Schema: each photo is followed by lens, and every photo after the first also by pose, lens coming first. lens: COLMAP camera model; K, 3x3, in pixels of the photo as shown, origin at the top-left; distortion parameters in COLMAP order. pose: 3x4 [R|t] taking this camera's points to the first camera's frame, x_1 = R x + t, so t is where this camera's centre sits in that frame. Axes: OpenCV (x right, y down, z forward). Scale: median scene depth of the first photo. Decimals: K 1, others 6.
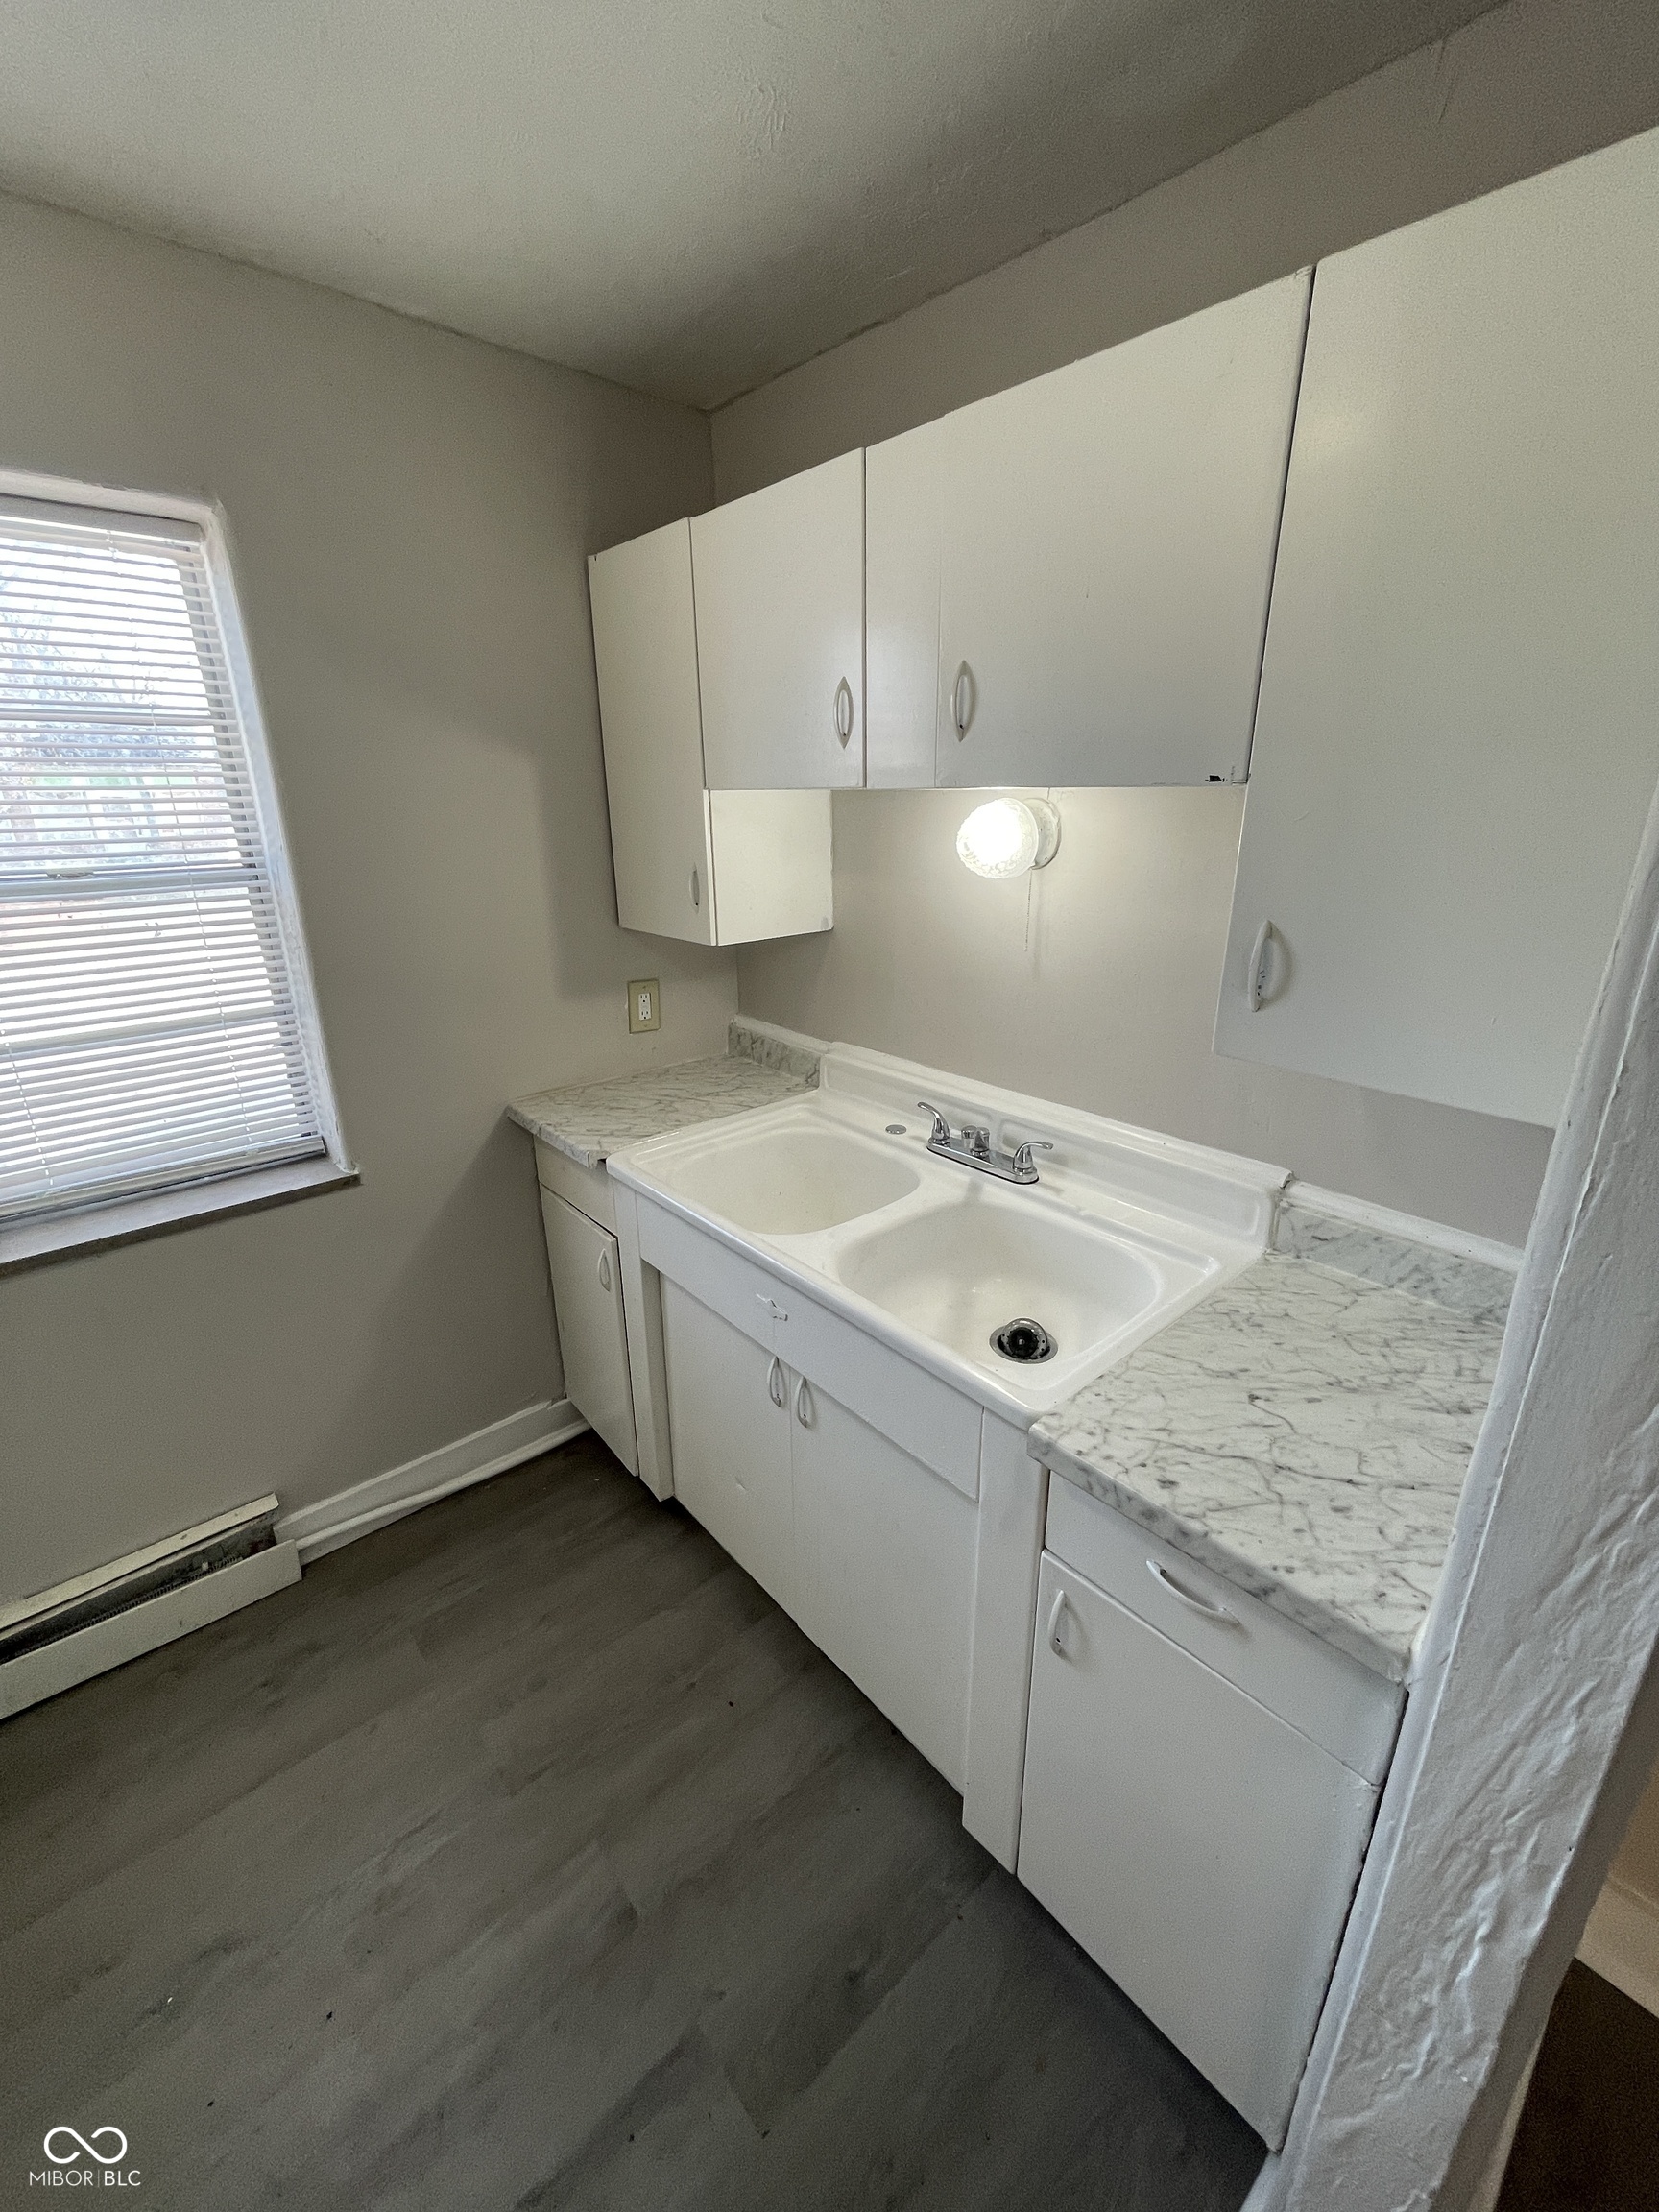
lens RADIAL K [[899.8, 0, 836.3], [0, 899.8, 1101.5], [0, 0, 1]] dist [0.000745, -0.001169]
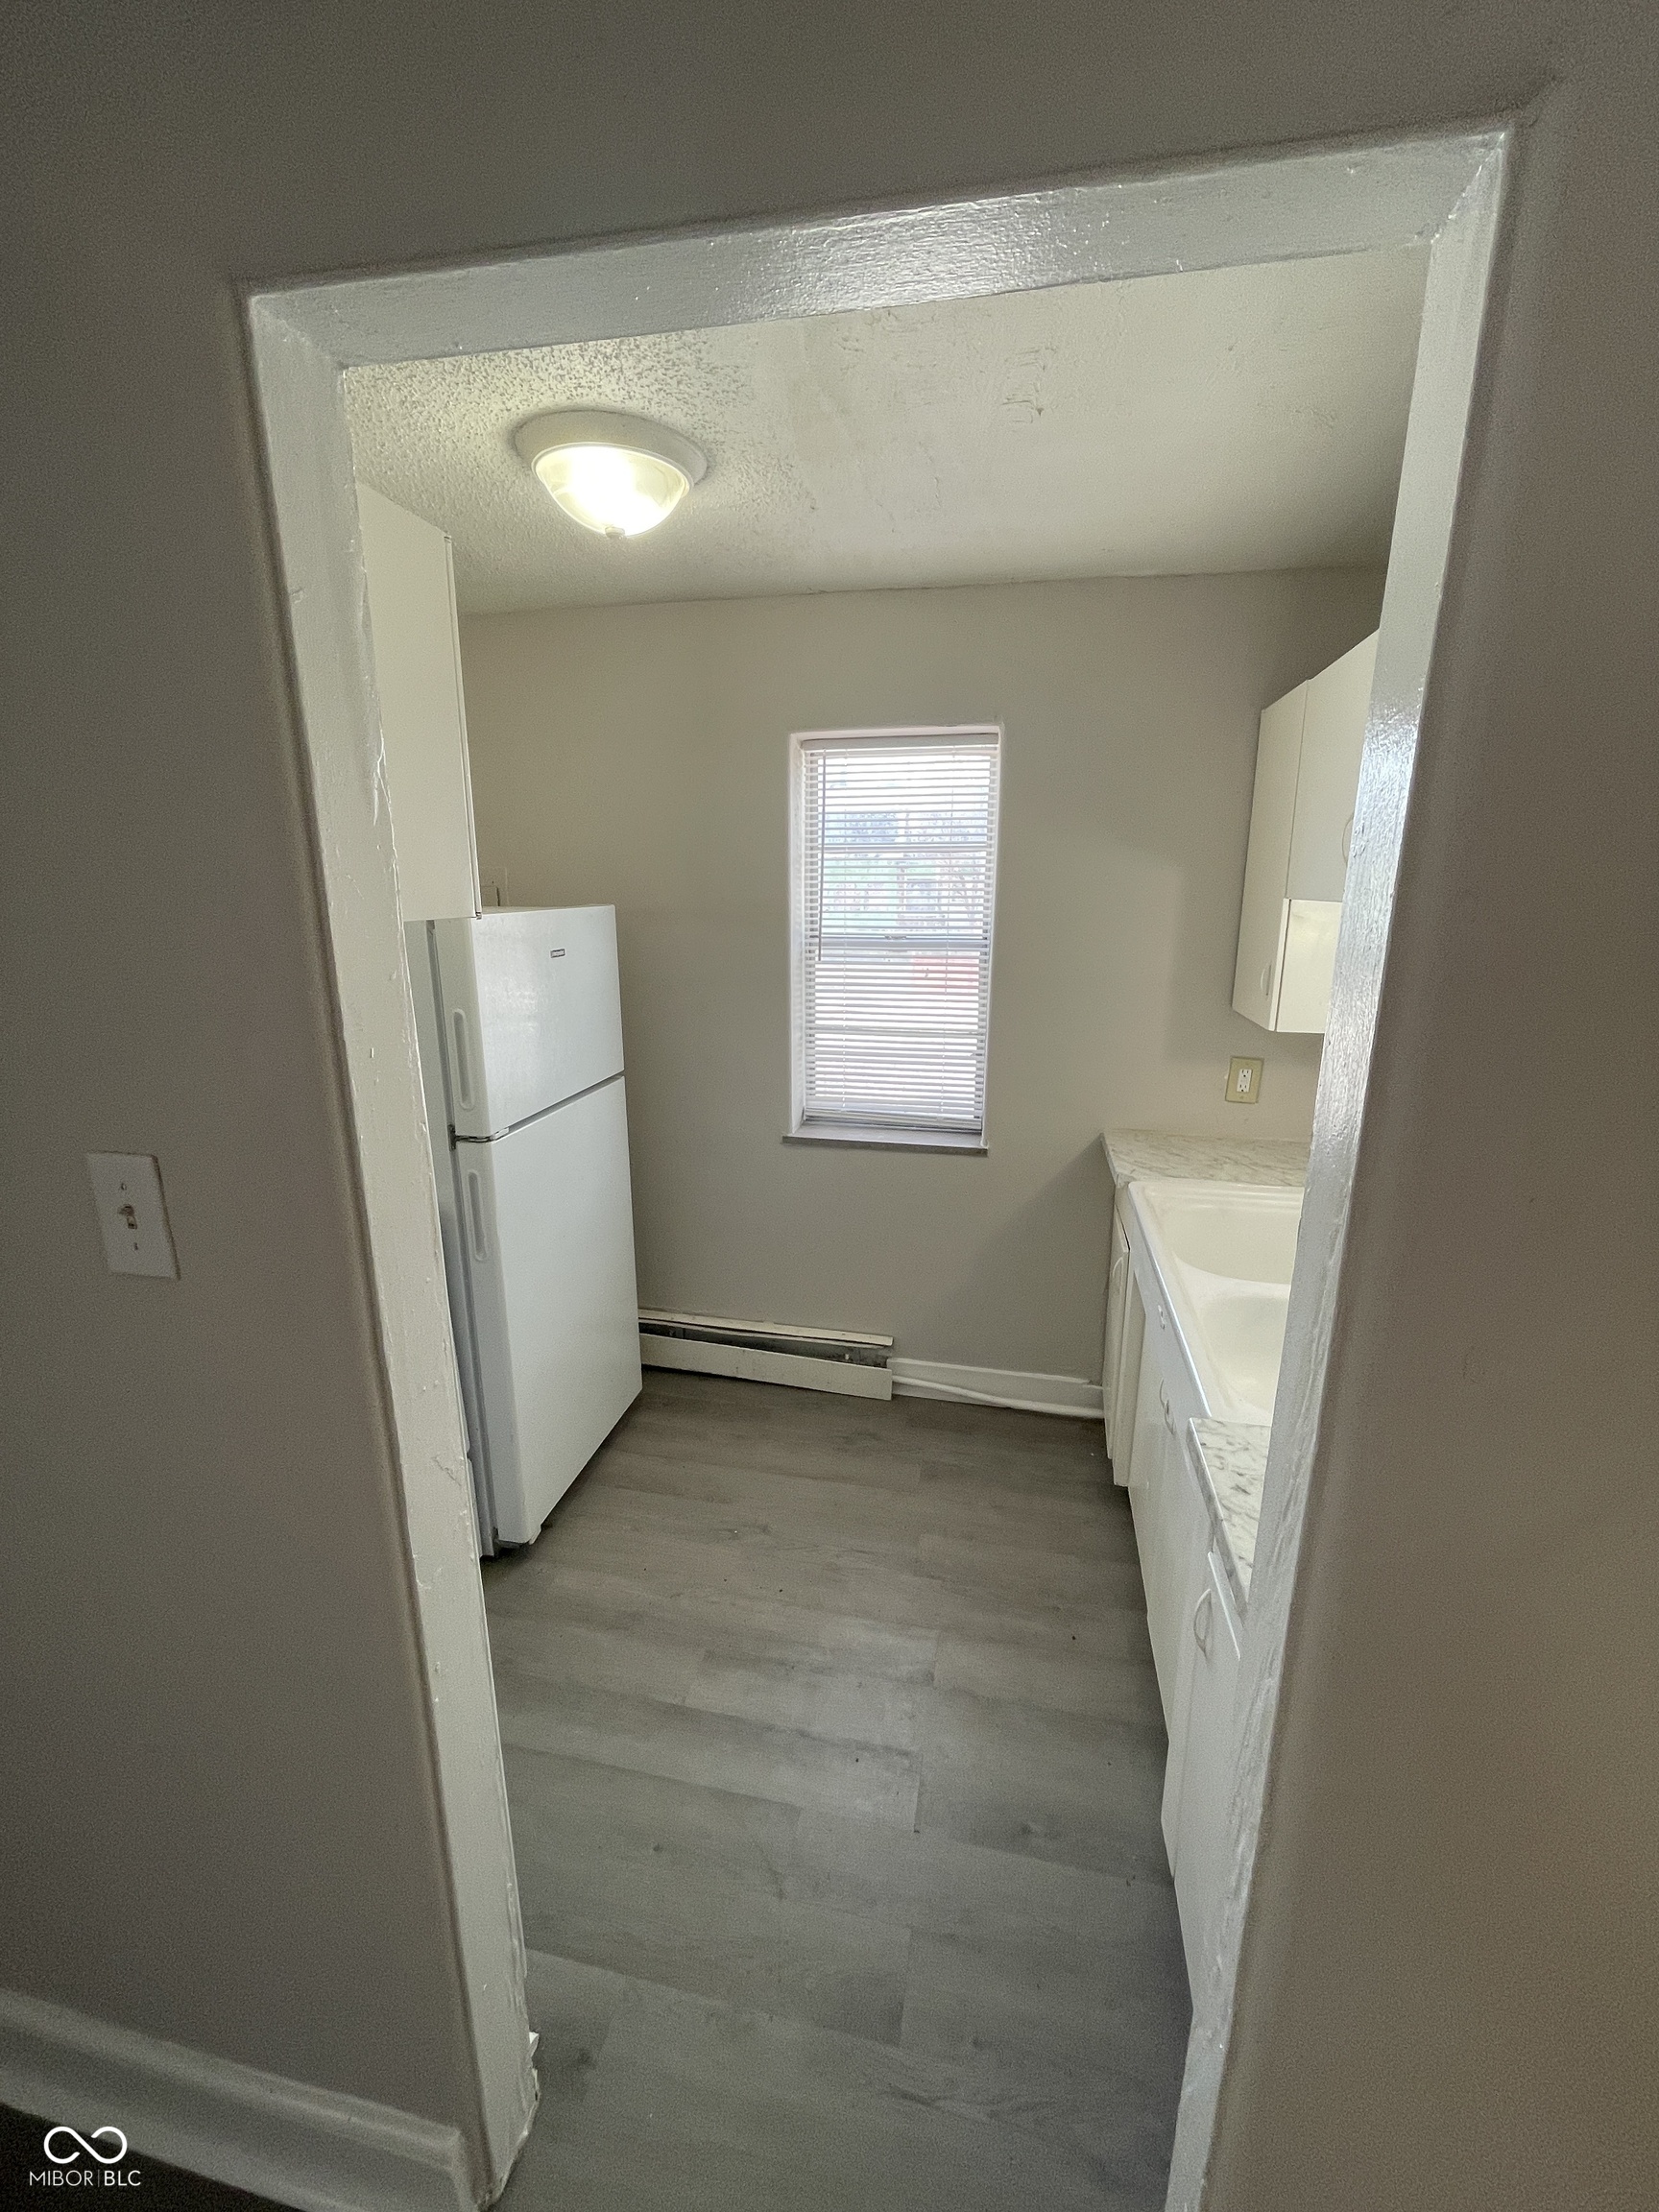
lens RADIAL K [[899.8, 0, 826.0], [0, 899.8, 1104.8], [0, 0, 1]] dist [0.000745, -0.001169]
pose [[0.593498, 0.202690, -0.778894, 0.423411], [-0.268478, 0.962196, 0.045817, 0.015370], [0.758735, 0.181924, 0.625479, -0.118214]]
